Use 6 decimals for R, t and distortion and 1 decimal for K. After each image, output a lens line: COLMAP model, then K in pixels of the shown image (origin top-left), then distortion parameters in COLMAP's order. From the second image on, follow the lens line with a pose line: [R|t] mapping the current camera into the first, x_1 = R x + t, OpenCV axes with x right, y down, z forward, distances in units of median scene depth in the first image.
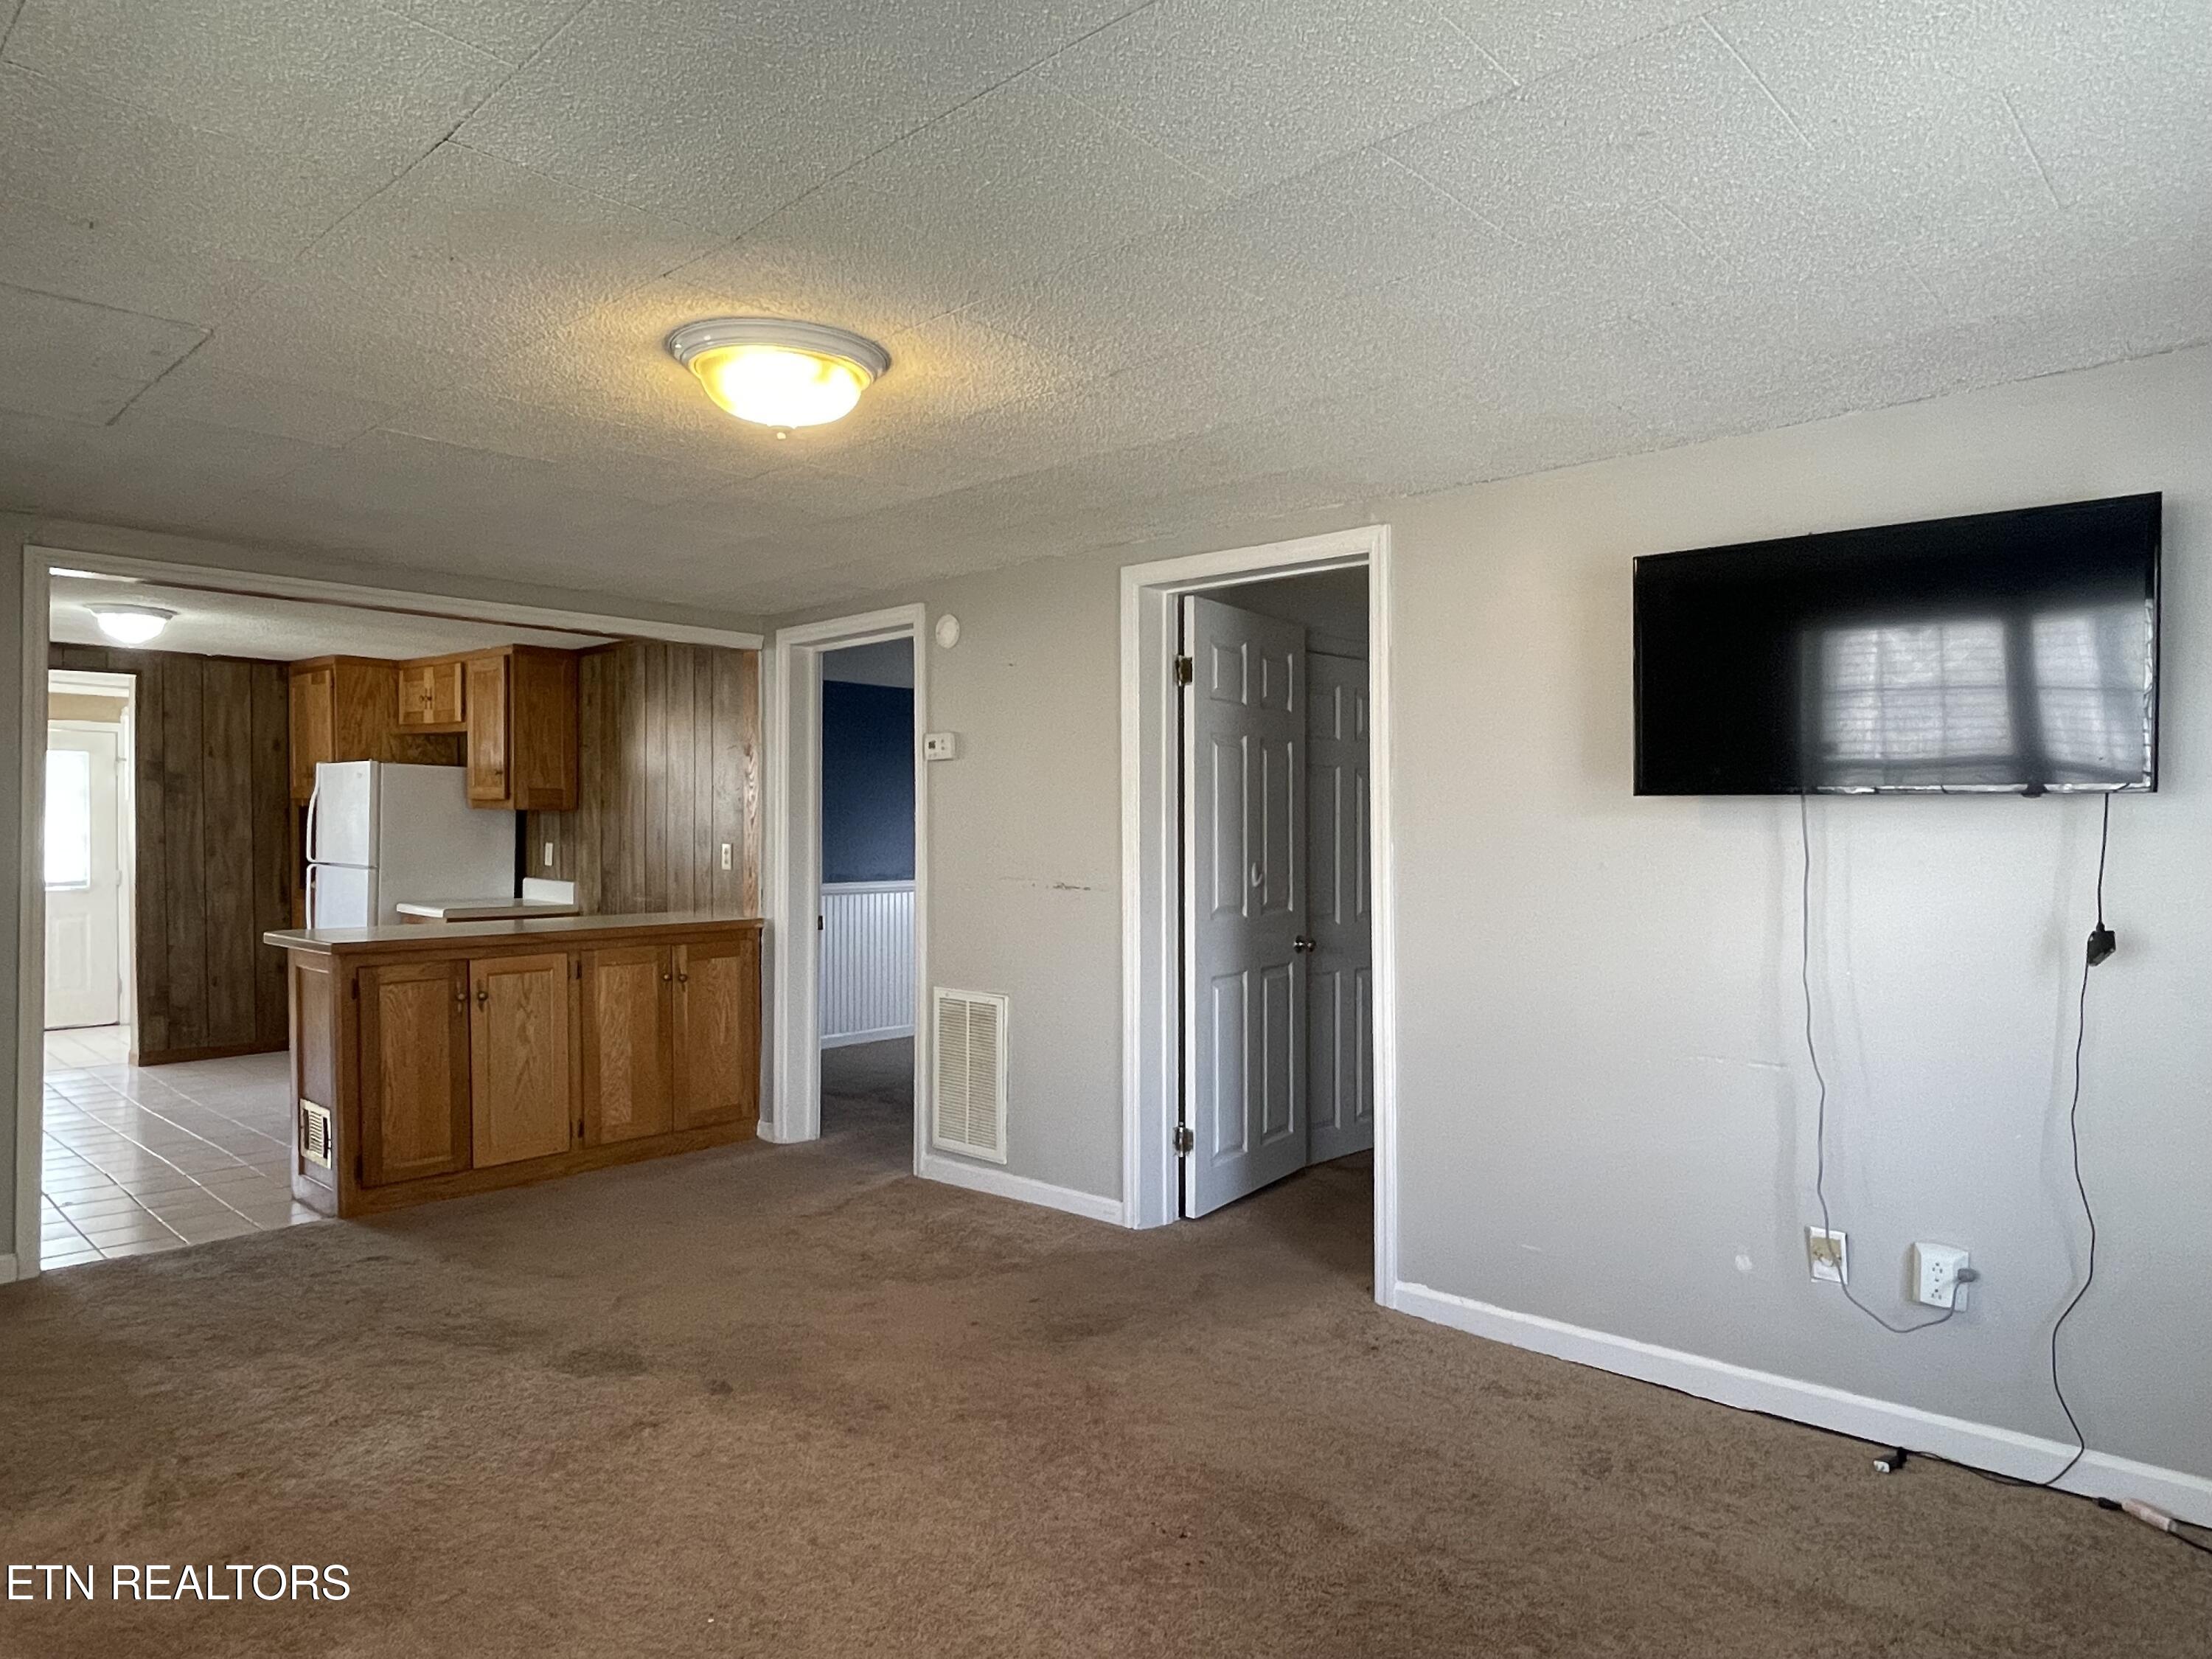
lens RADIAL K [[1364.2, 0, 1101.4], [0, 1364.2, 829.6], [0, 0, 1]] dist [0.002842, -0.009920]
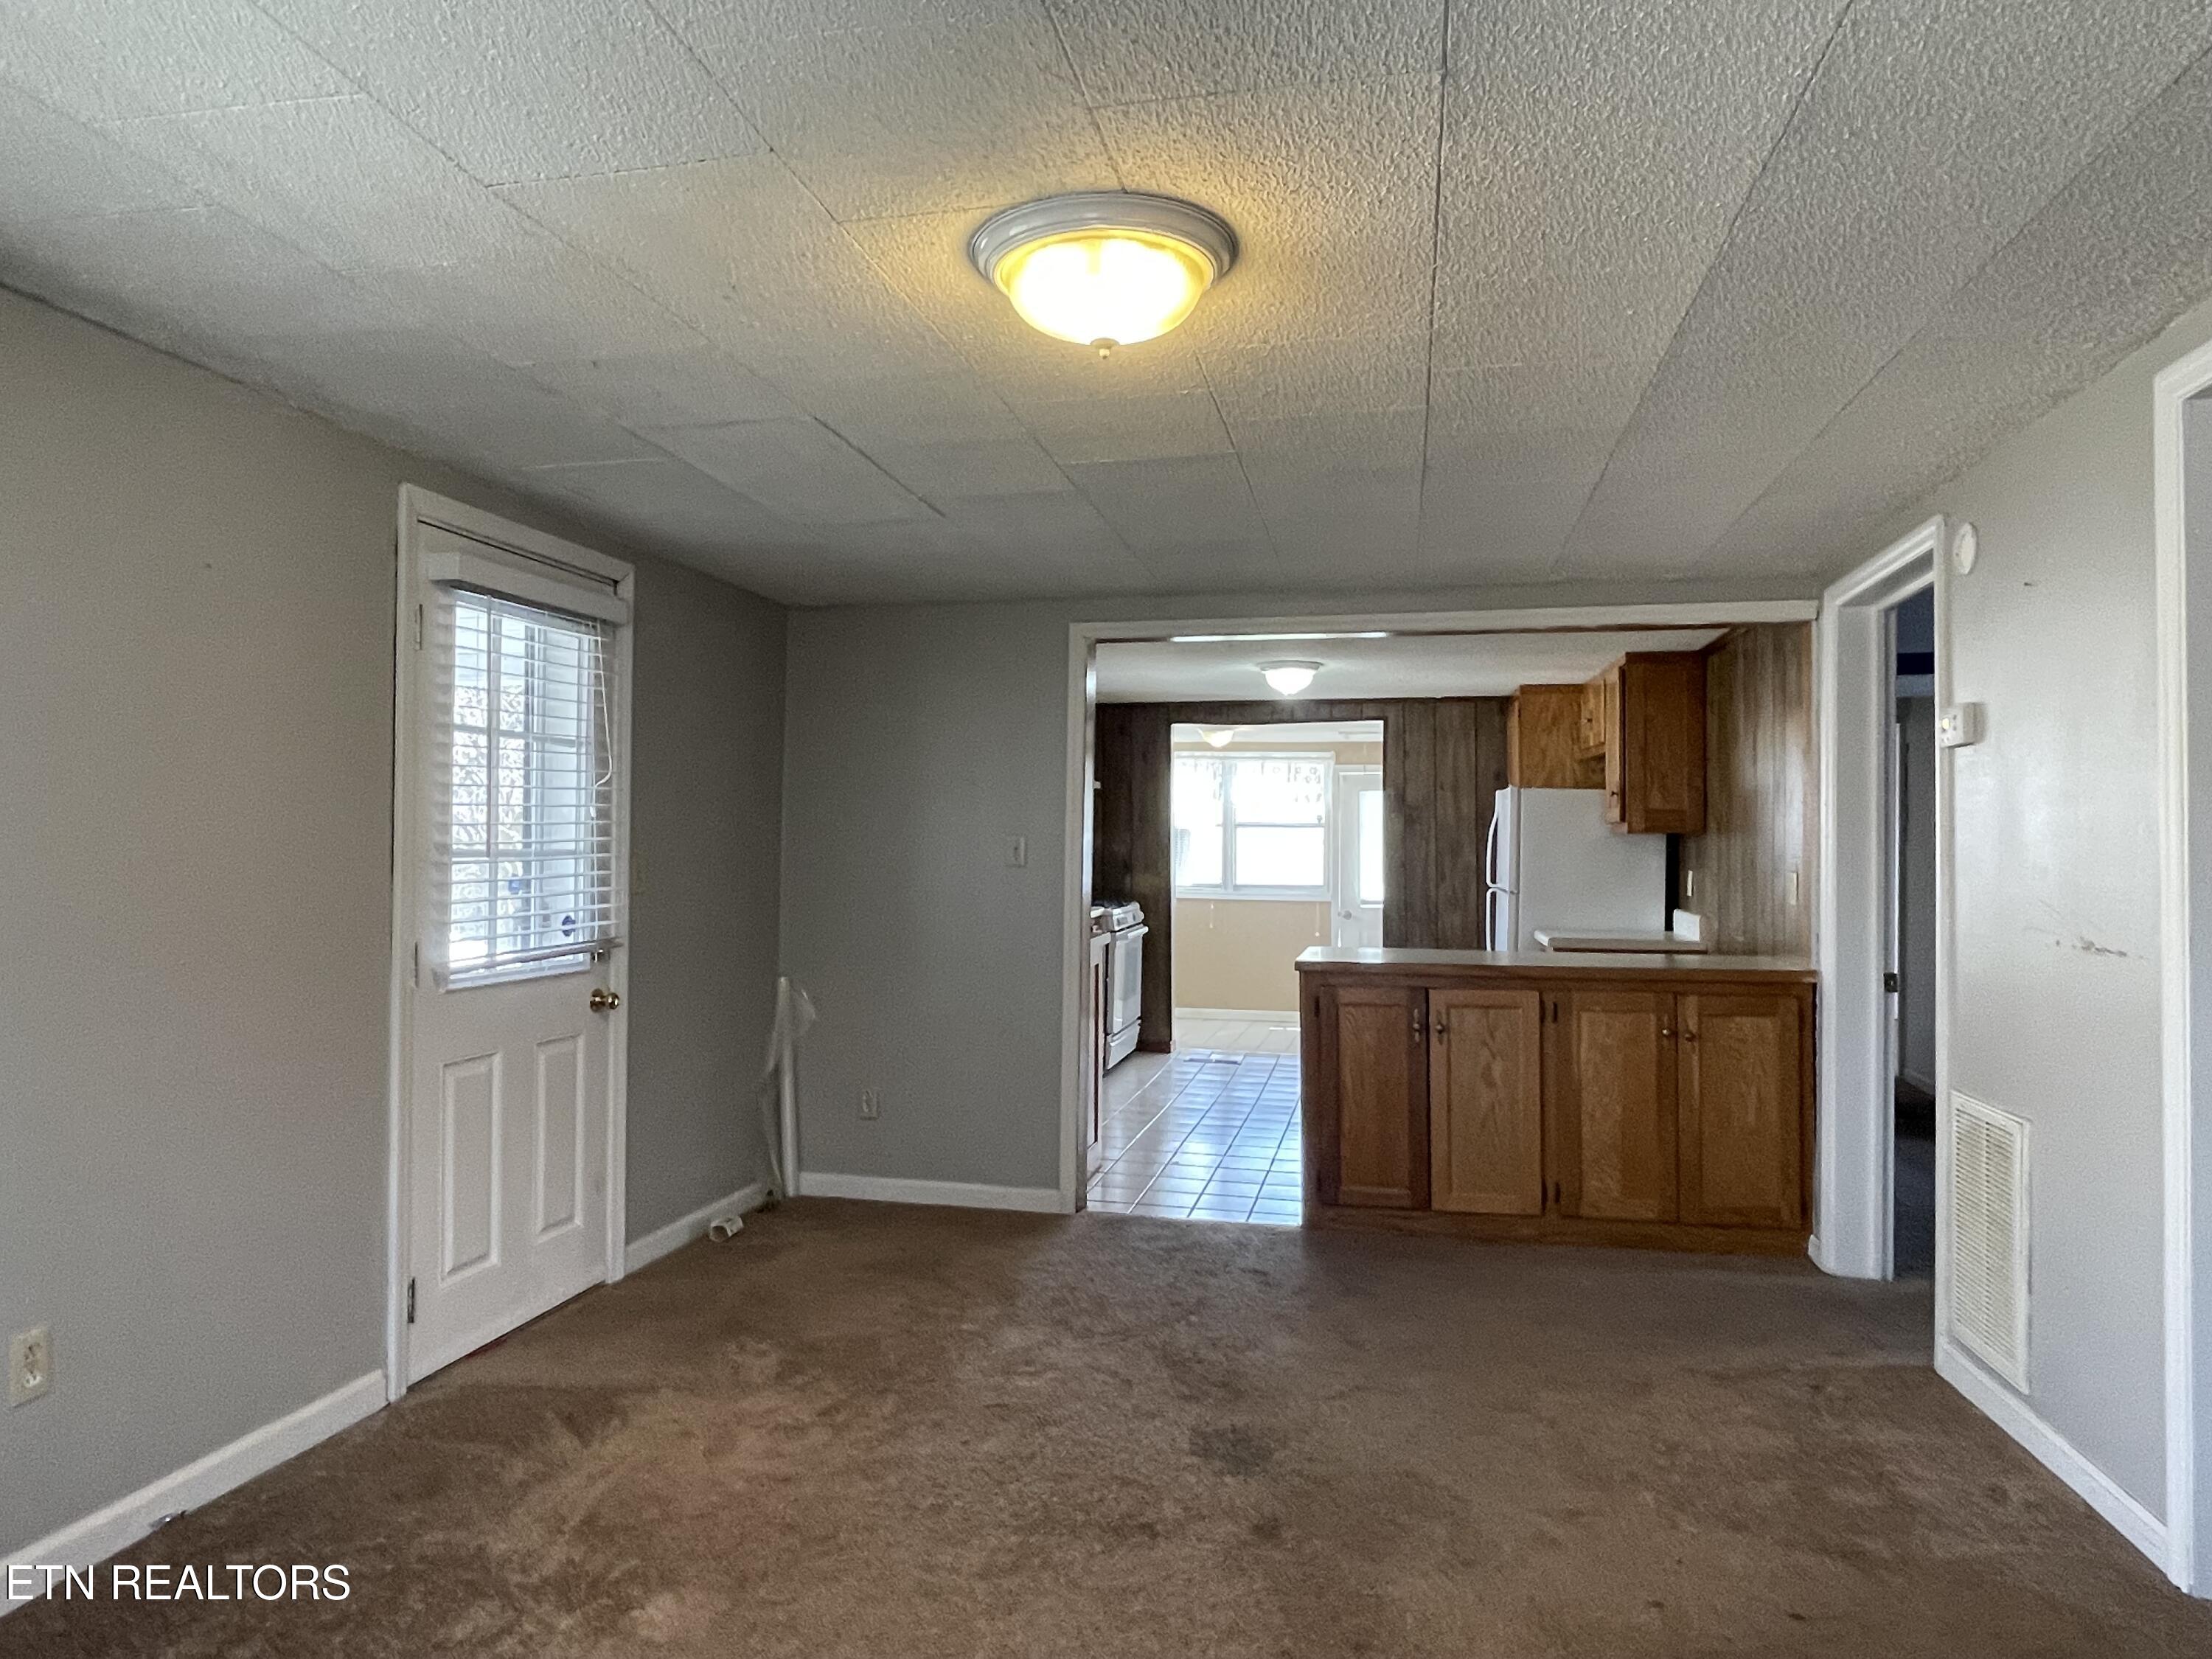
lens RADIAL K [[1364.2, 0, 1087.8], [0, 1364.2, 838.2], [0, 0, 1]] dist [0.002842, -0.009920]
pose [[0.514232, -0.009233, -0.857602, 0.220783], [-0.005694, 0.999883, -0.014179, 0.004675], [0.857632, 0.012175, 0.514119, 0.288782]]
